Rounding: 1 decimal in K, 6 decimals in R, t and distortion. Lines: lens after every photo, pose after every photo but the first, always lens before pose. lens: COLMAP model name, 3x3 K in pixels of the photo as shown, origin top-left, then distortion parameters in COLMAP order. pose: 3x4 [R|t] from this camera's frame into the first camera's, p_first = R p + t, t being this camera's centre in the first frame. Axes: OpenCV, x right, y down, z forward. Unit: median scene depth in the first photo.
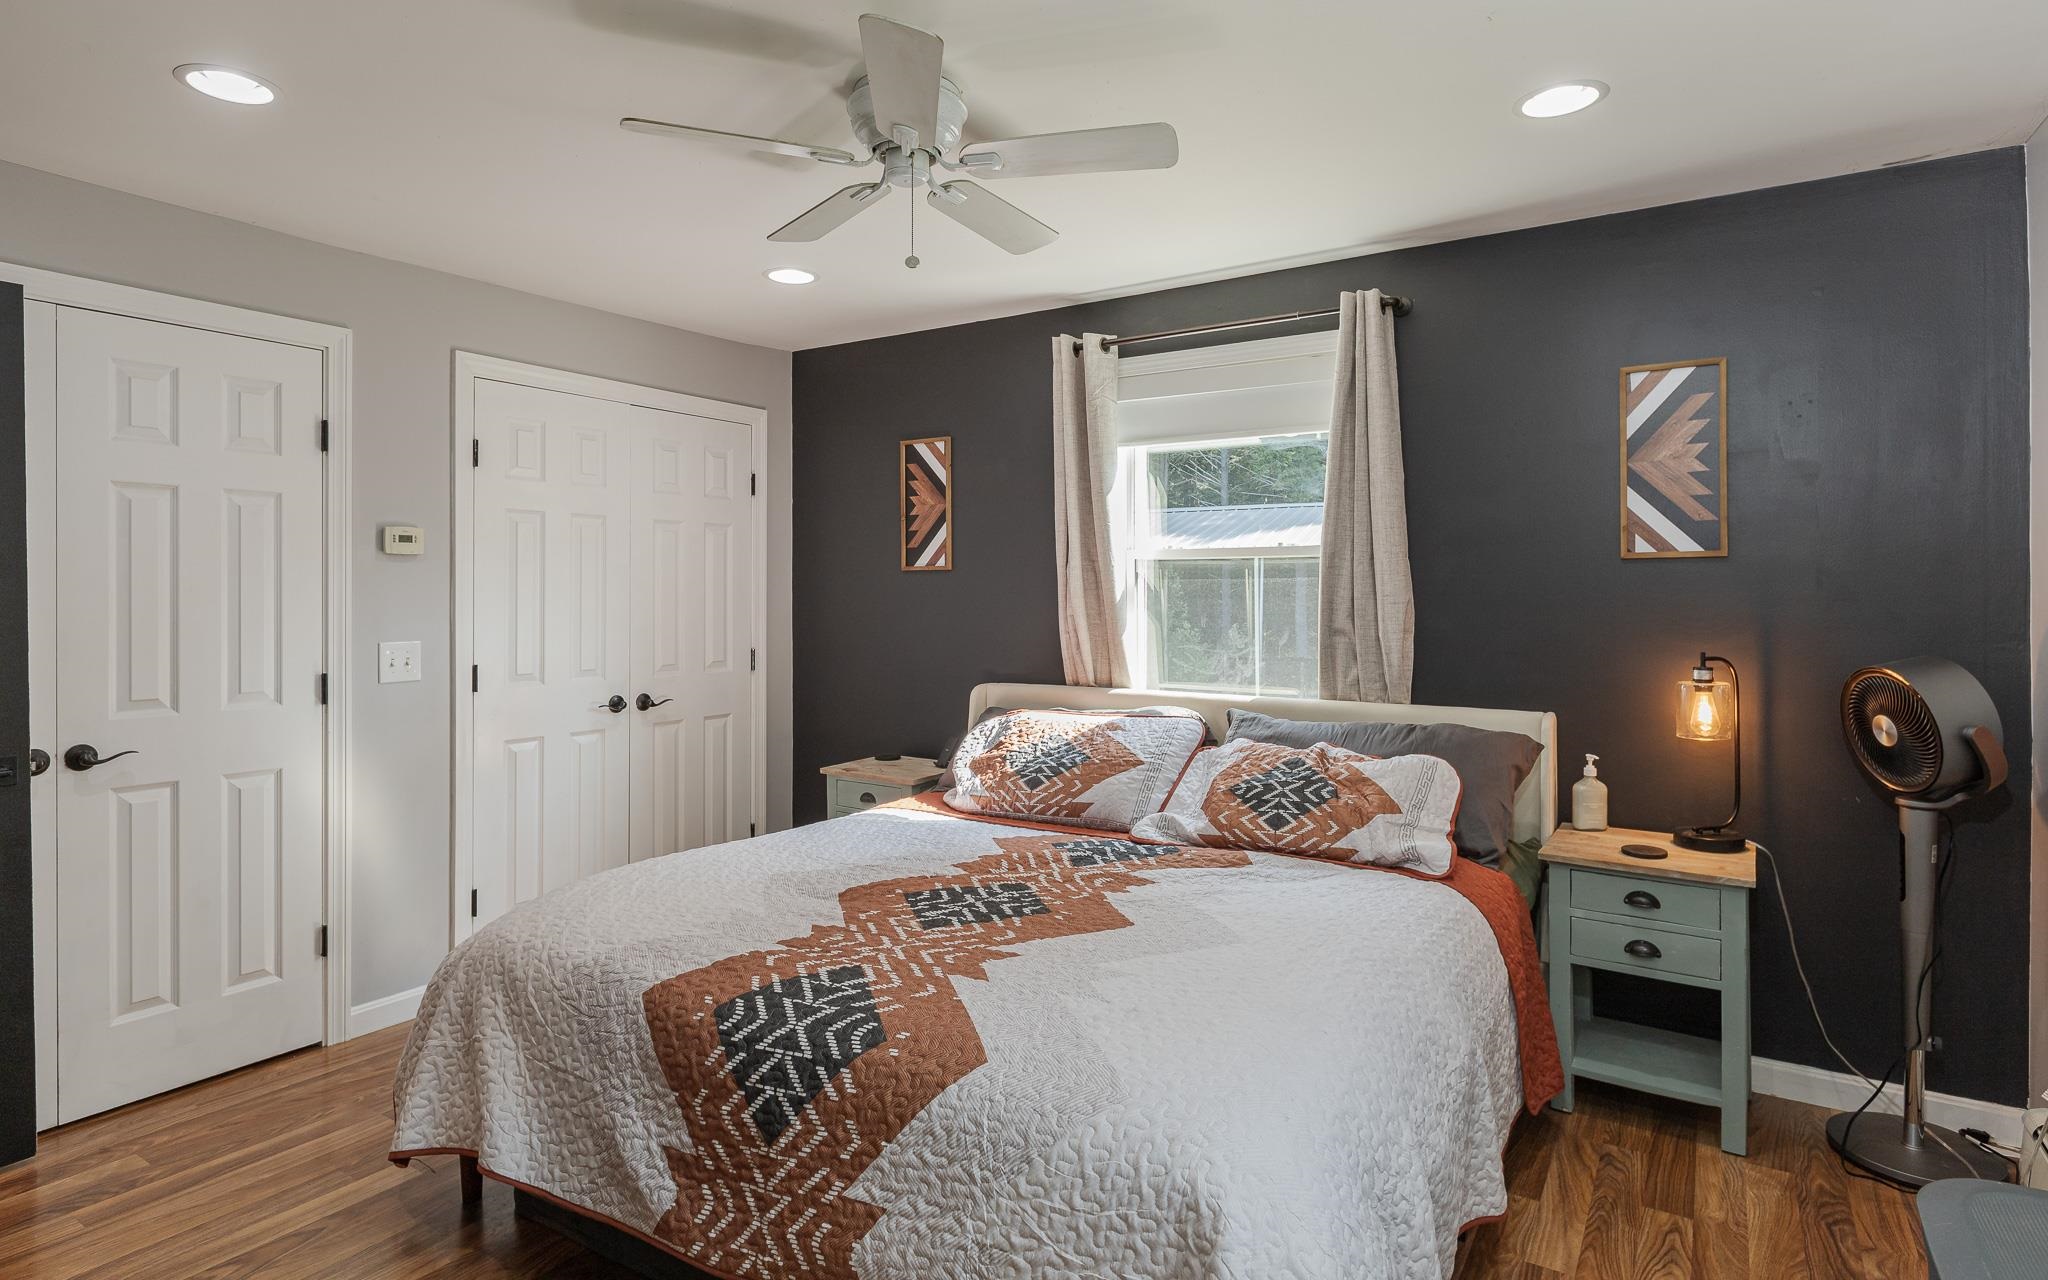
lens RADIAL K [[1088.3, 0, 1006.1], [0, 1088.3, 603.6], [0, 0, 1]] dist [-0.001219, 0.000981]
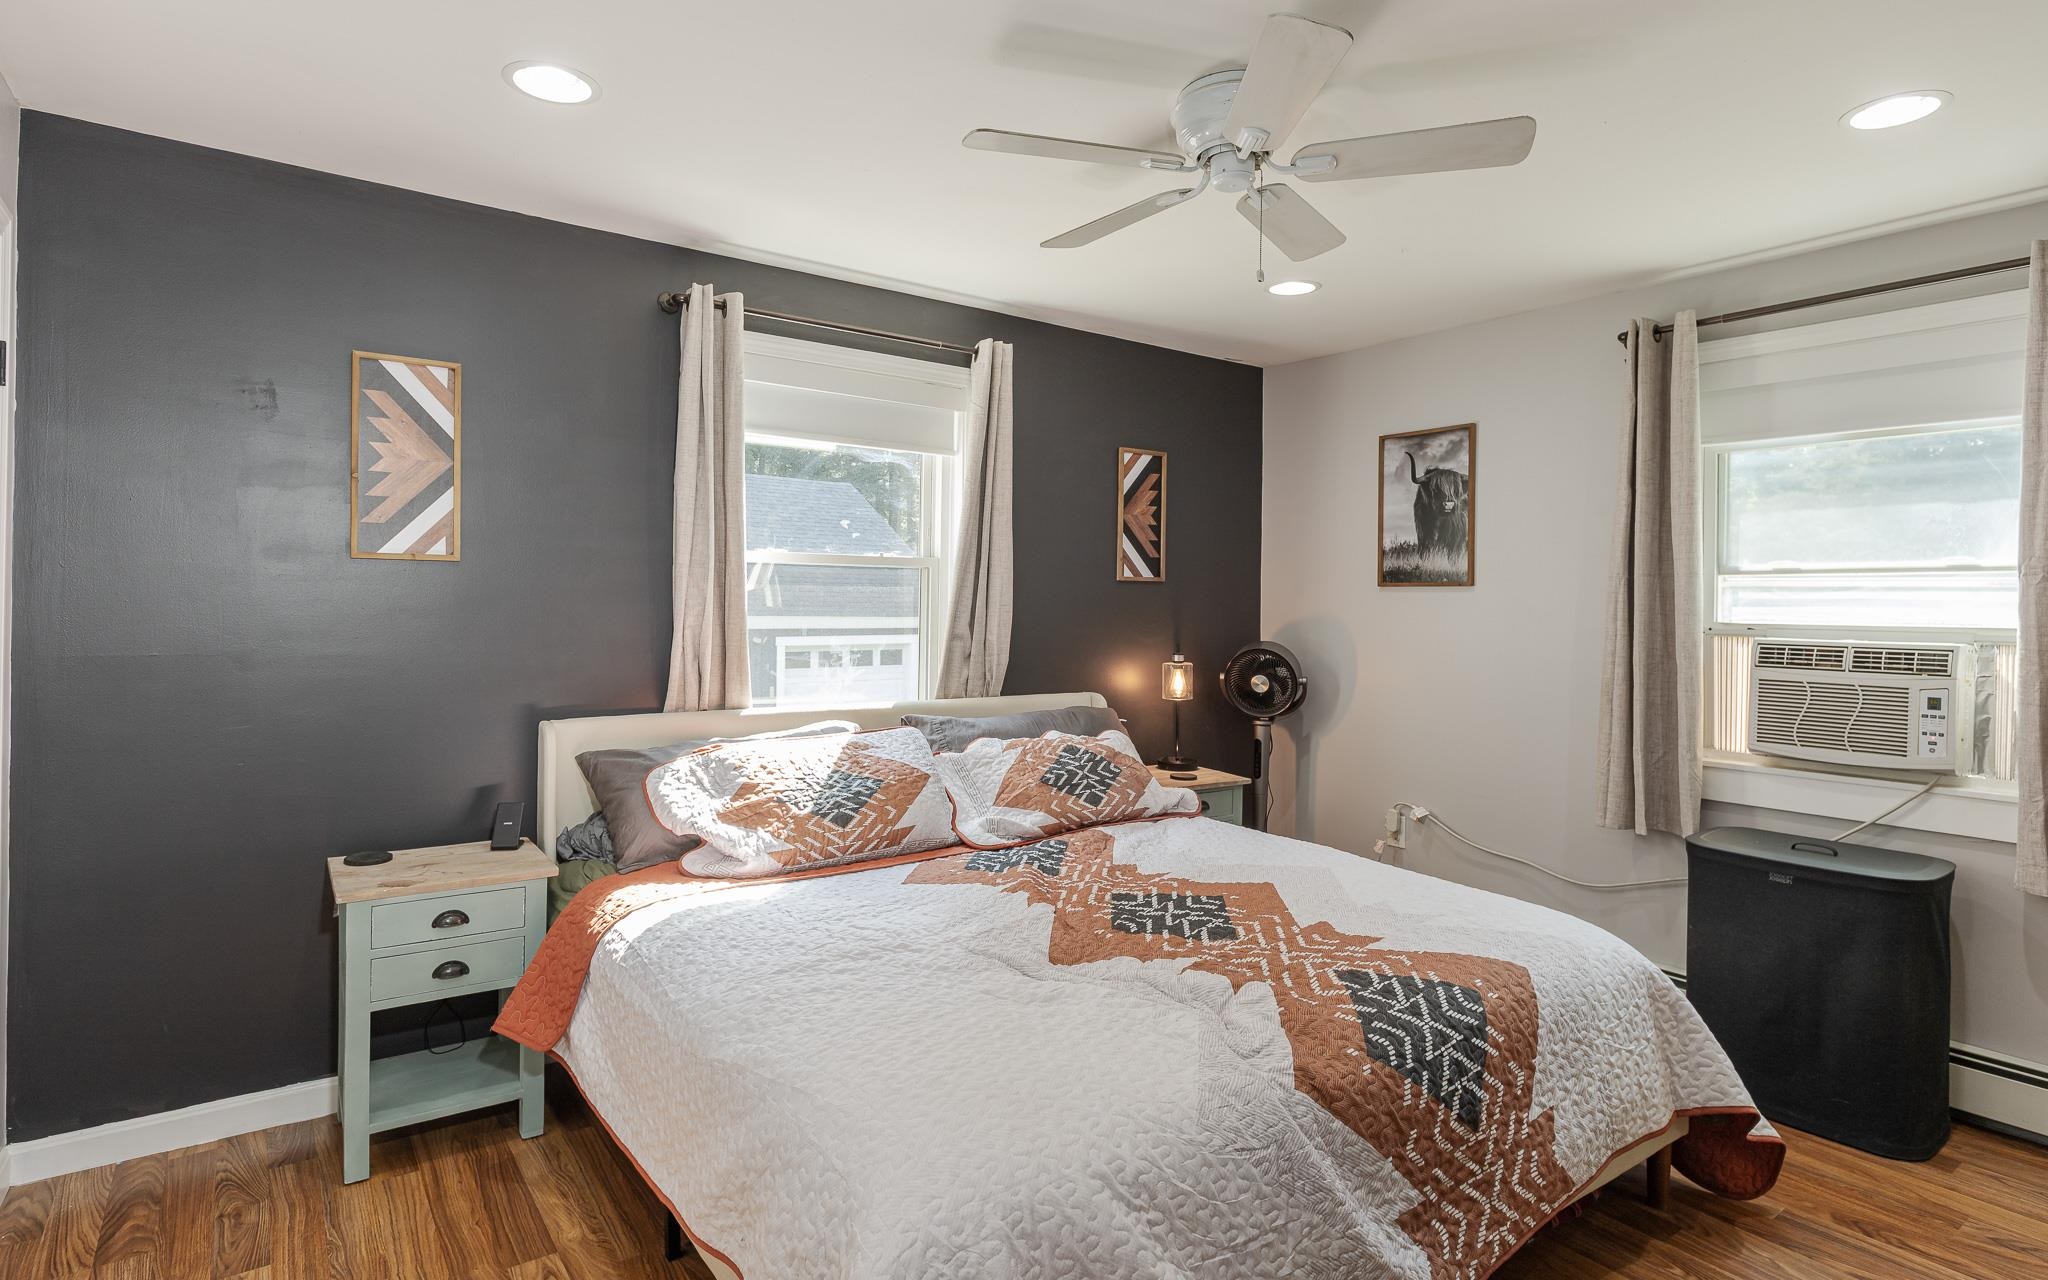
lens RADIAL K [[1088.3, 0, 1006.1], [0, 1088.3, 603.6], [0, 0, 1]] dist [-0.001219, 0.000981]
pose [[0.335120, 0.004140, 0.942167, -0.860365], [-0.004806, 0.999985, -0.002685, -0.006421], [-0.942163, -0.003628, 0.335134, 0.676798]]
